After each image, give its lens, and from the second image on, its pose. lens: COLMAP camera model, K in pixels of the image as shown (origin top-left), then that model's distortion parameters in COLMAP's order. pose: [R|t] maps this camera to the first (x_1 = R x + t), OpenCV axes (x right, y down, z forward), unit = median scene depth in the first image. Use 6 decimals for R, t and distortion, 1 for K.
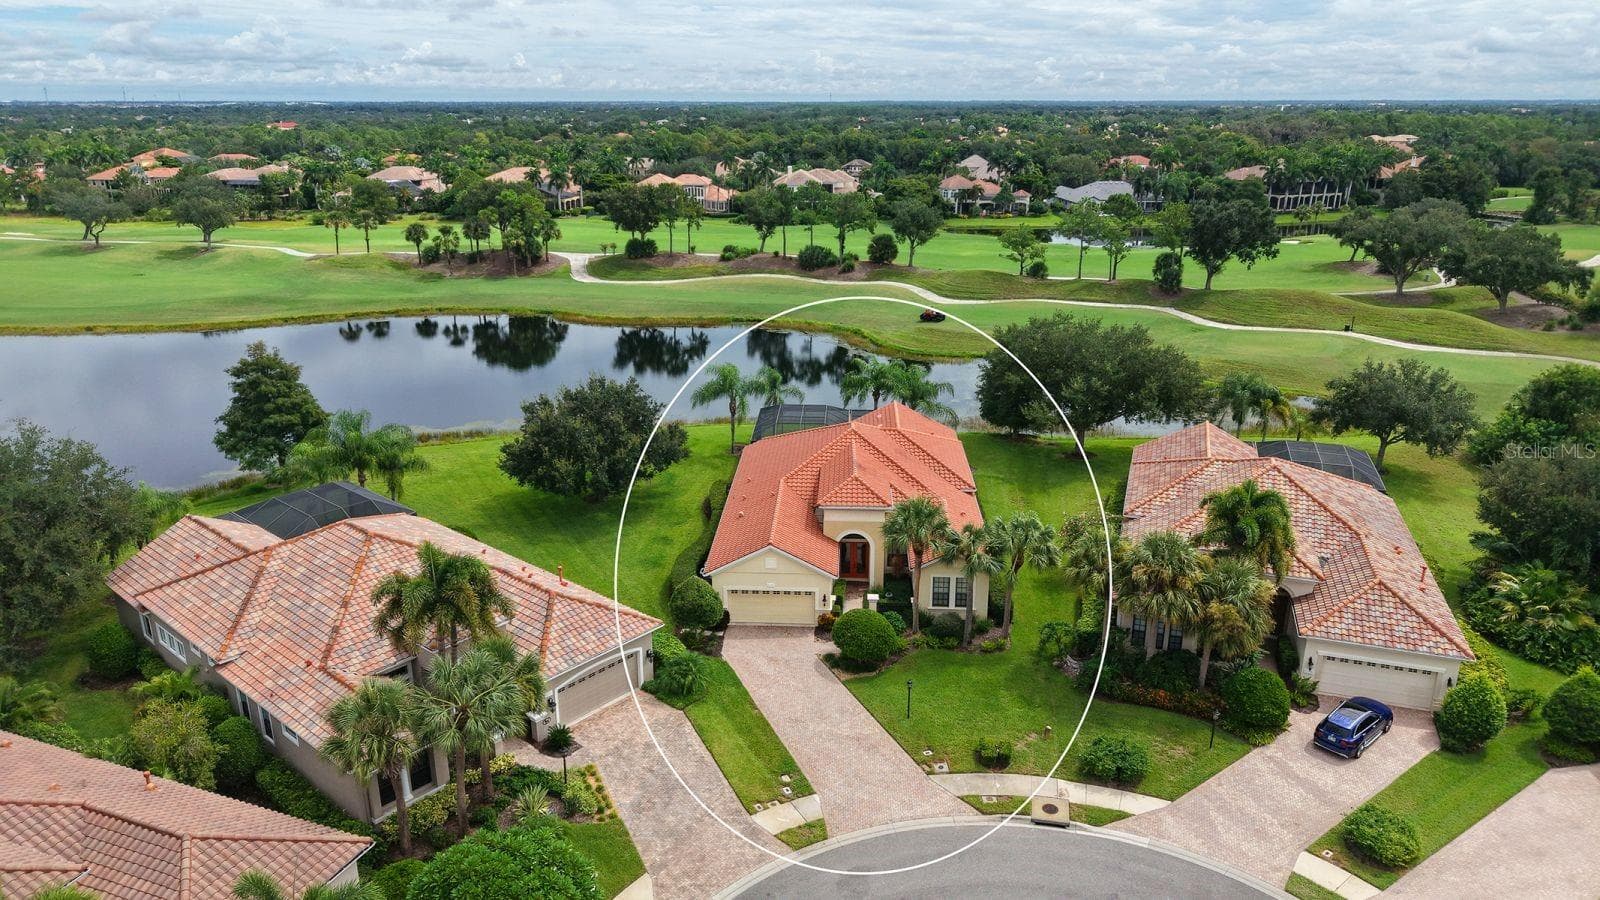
lens RADIAL K [[1066.1, 0, 799.4], [0, 1066.1, 449.2], [0, 0, 1]] dist [0.047603, -0.062578]
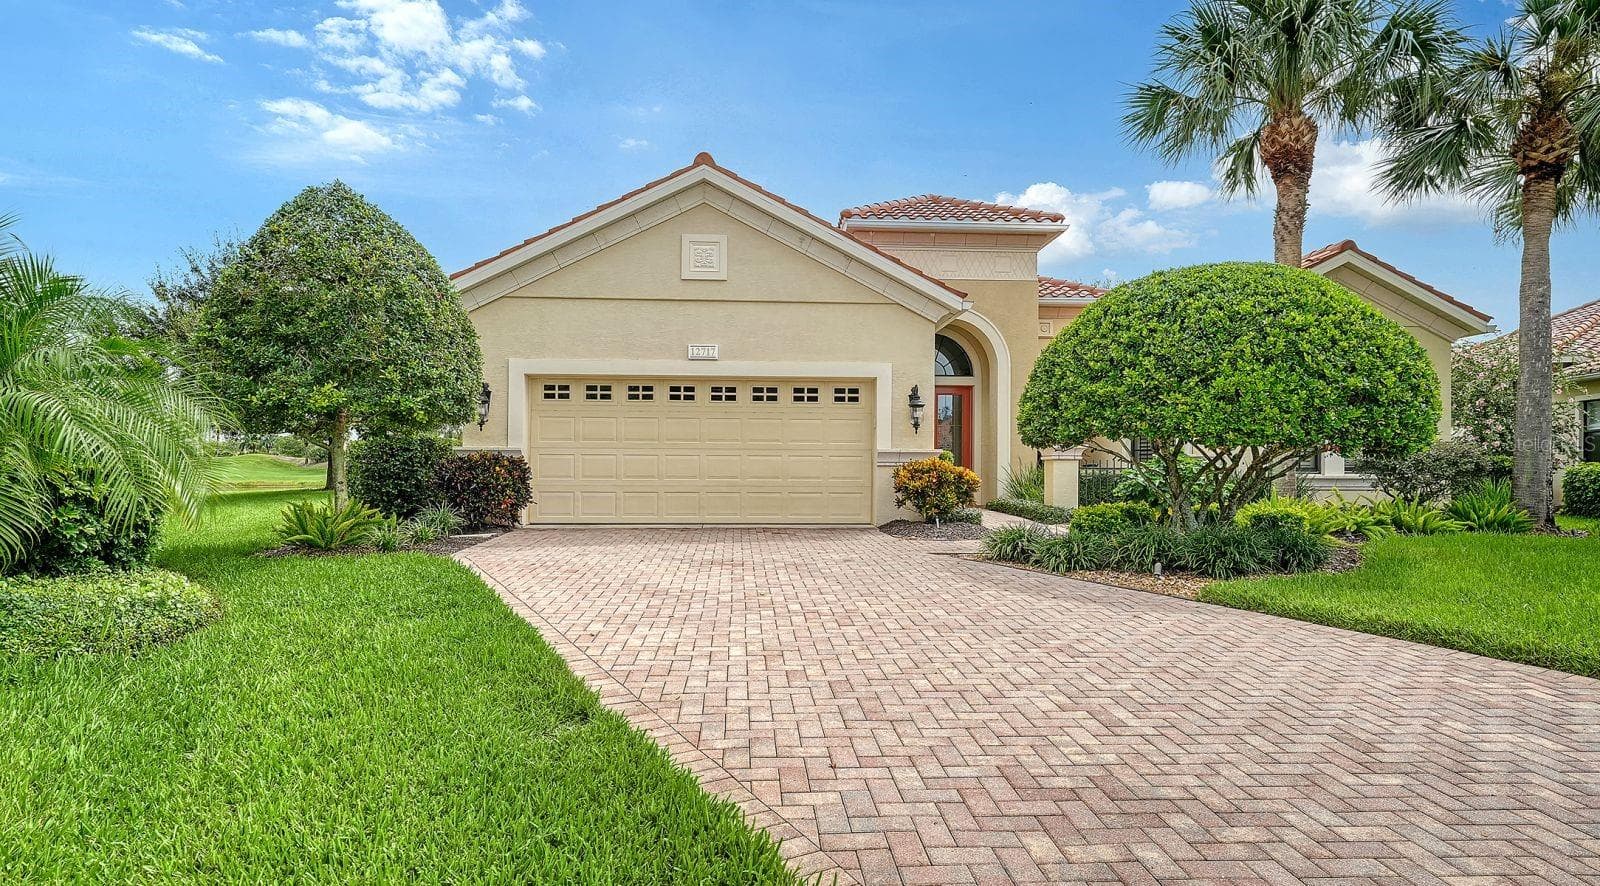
lens RADIAL K [[854.9, 0, 810.2], [0, 854.9, 443.0], [0, 0, 1]] dist [0.001469, 0.001163]
pose [[0.992358, 0.009653, 0.123011, -0.024653], [0.028989, 0.950793, -0.308469, 0.200221], [-0.119936, 0.309678, 0.943247, 0.760062]]
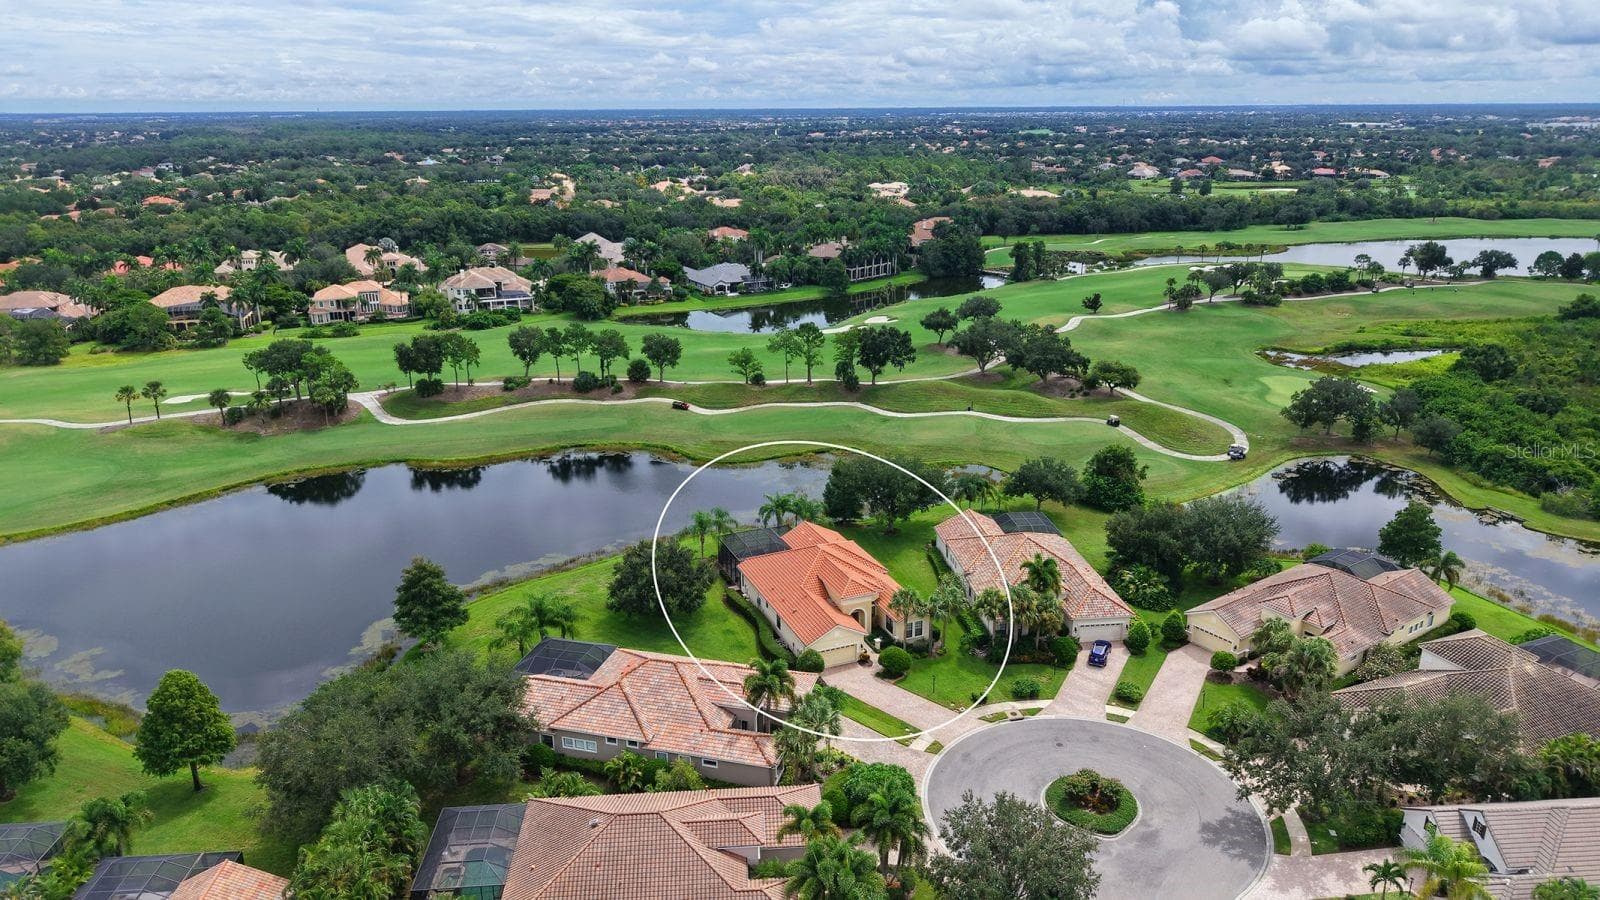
lens RADIAL K [[1059.7, 0, 800.7], [0, 1059.7, 442.5], [0, 0, 1]] dist [0.095146, -0.148749]
pose [[0.903508, -0.132400, 0.407608, -0.782871], [0.137105, 0.990397, 0.017794, -0.267020], [-0.406050, 0.039808, 0.912984, -0.724084]]
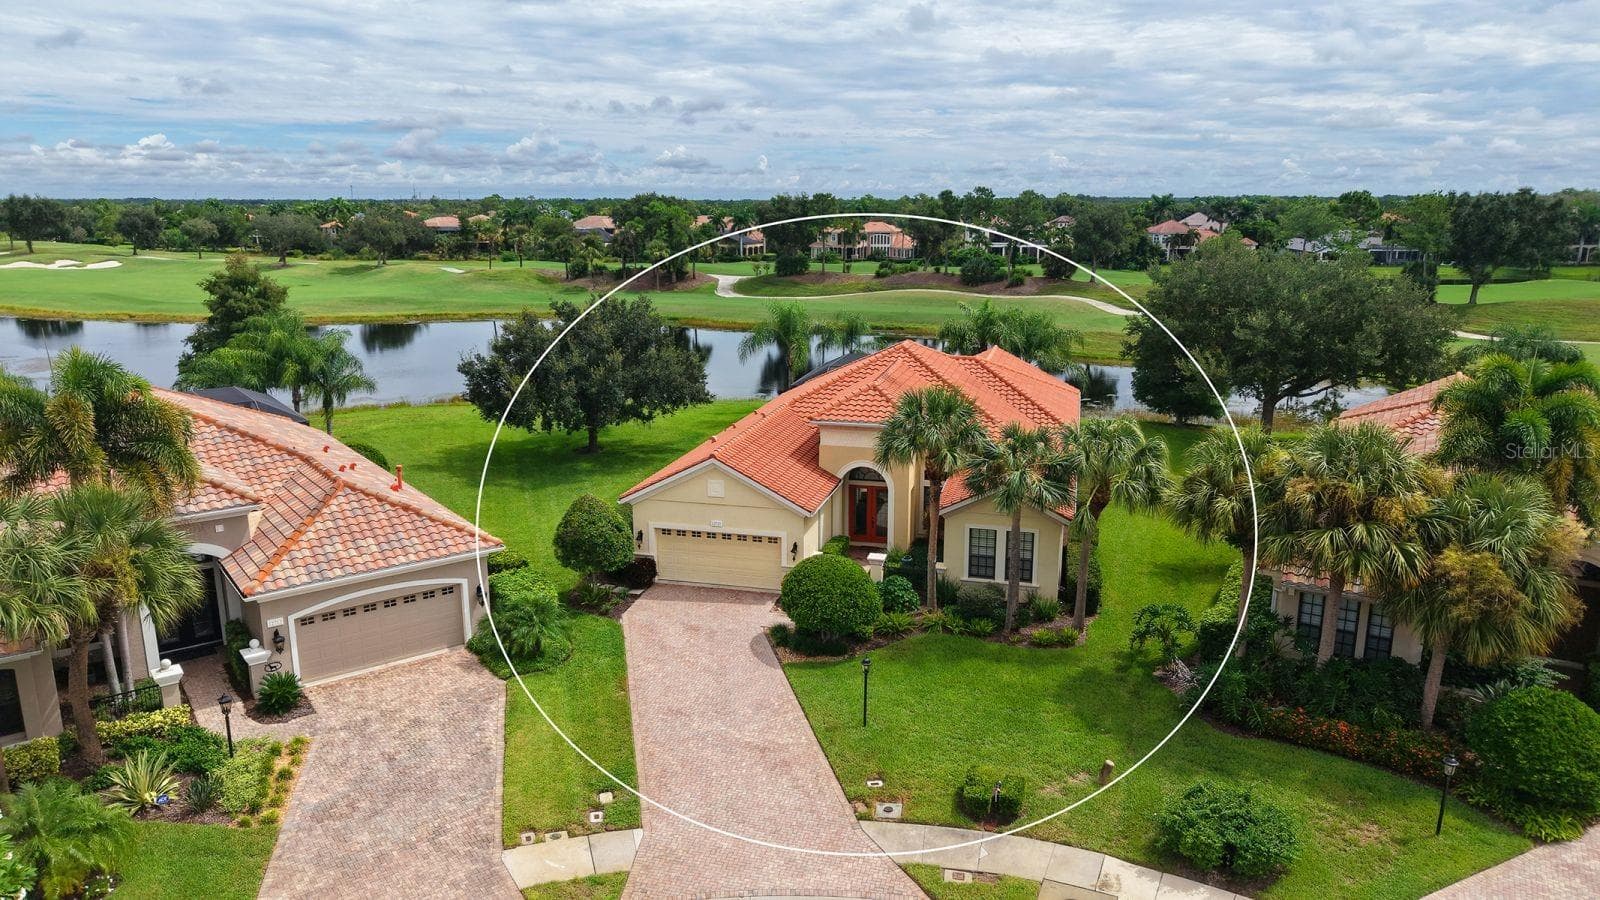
lens RADIAL K [[1066.1, 0, 799.4], [0, 1066.1, 449.2], [0, 0, 1]] dist [0.047603, -0.062578]
pose [[0.978686, 0.044399, -0.200506, 0.144301], [-0.061420, 0.994942, -0.079483, 0.123520], [0.195963, 0.090104, 0.976463, 0.341375]]
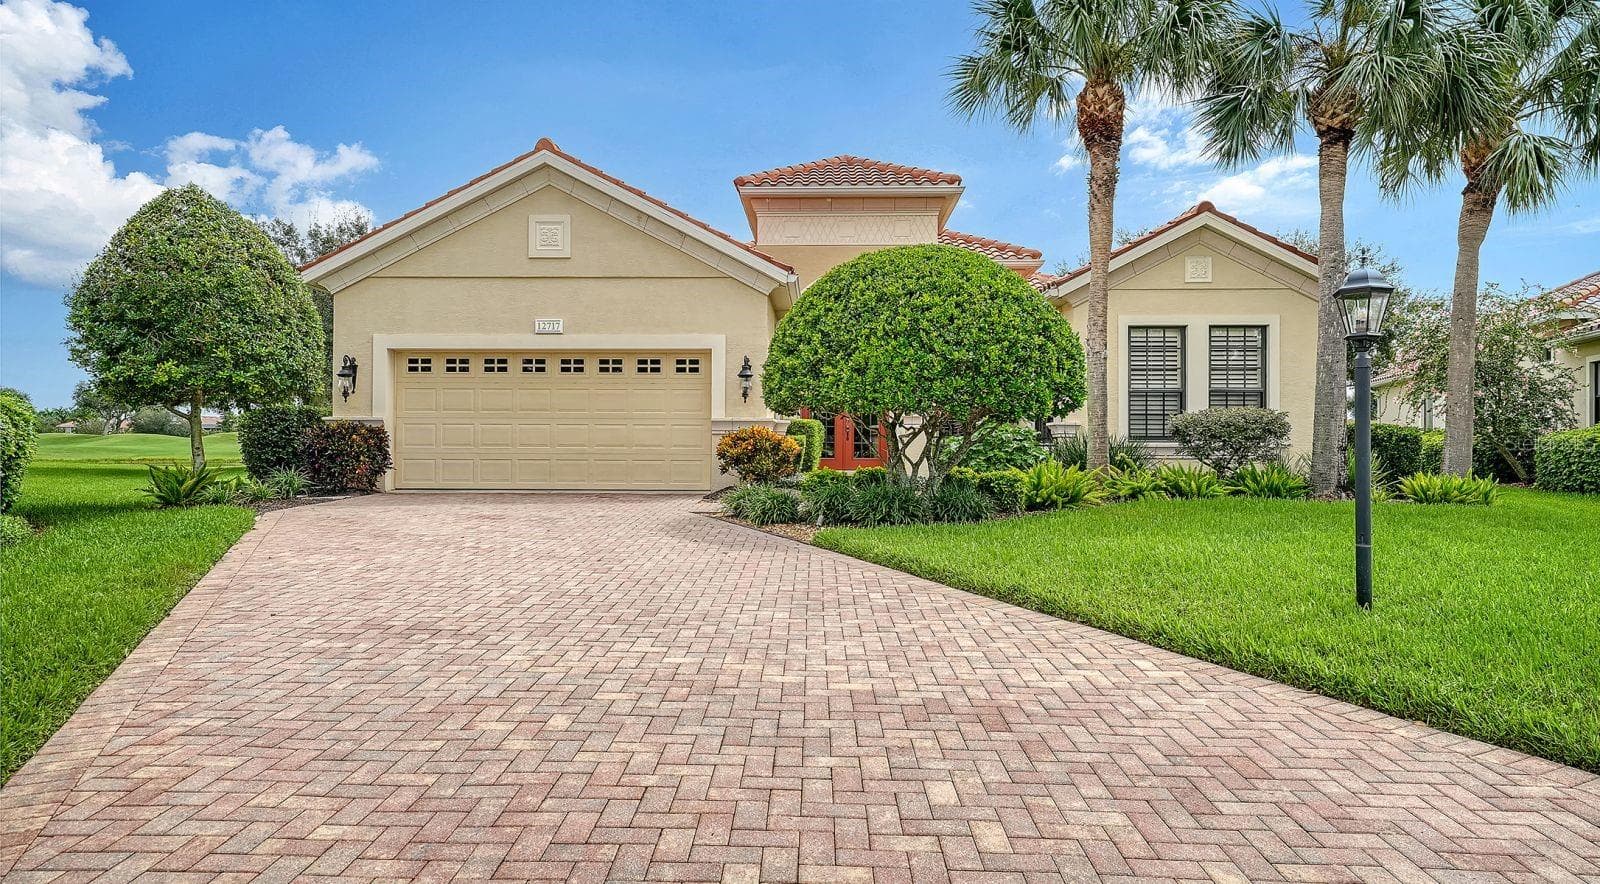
lens RADIAL K [[990.2, 0, 789.5], [0, 990.2, 410.7], [0, 0, 1]] dist [0.018685, -0.000749]
pose [[0.999831, 0.006501, 0.017185, 0.028861], [-0.000769, 0.949288, -0.314408, 0.213846], [-0.018357, 0.314341, 0.949133, 0.719430]]
